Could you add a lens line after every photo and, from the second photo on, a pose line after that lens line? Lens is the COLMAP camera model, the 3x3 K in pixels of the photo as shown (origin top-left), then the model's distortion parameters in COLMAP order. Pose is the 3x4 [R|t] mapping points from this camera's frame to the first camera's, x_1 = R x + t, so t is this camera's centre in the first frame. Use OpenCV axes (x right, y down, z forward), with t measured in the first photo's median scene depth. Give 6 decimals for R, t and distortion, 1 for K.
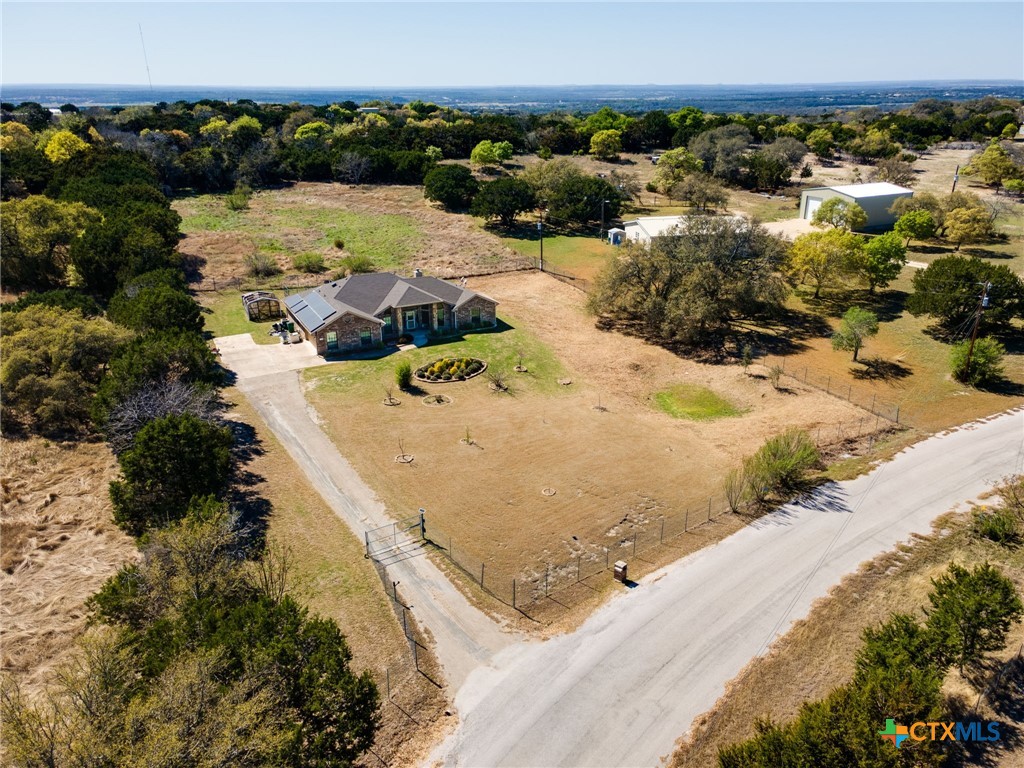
lens RADIAL K [[753.2, 0, 512.0], [0, 753.2, 384.0], [0, 0, 1]] dist [-0.003093, 0.071779]
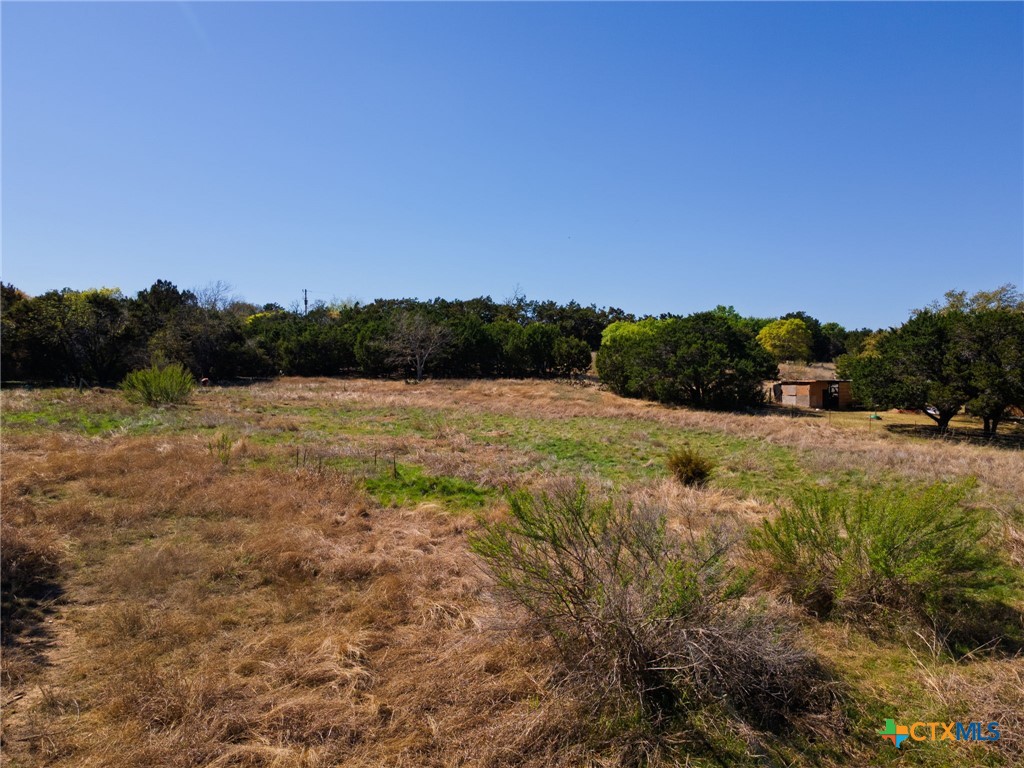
lens RADIAL K [[742.2, 0, 512.0], [0, 742.2, 384.0], [0, 0, 1]] dist [0.001339, -0.001225]
pose [[0.982188, 0.011003, 0.187579, -0.439801], [0.057268, 0.933260, -0.354606, -0.178907], [-0.178962, 0.359032, 0.916007, 1.068924]]
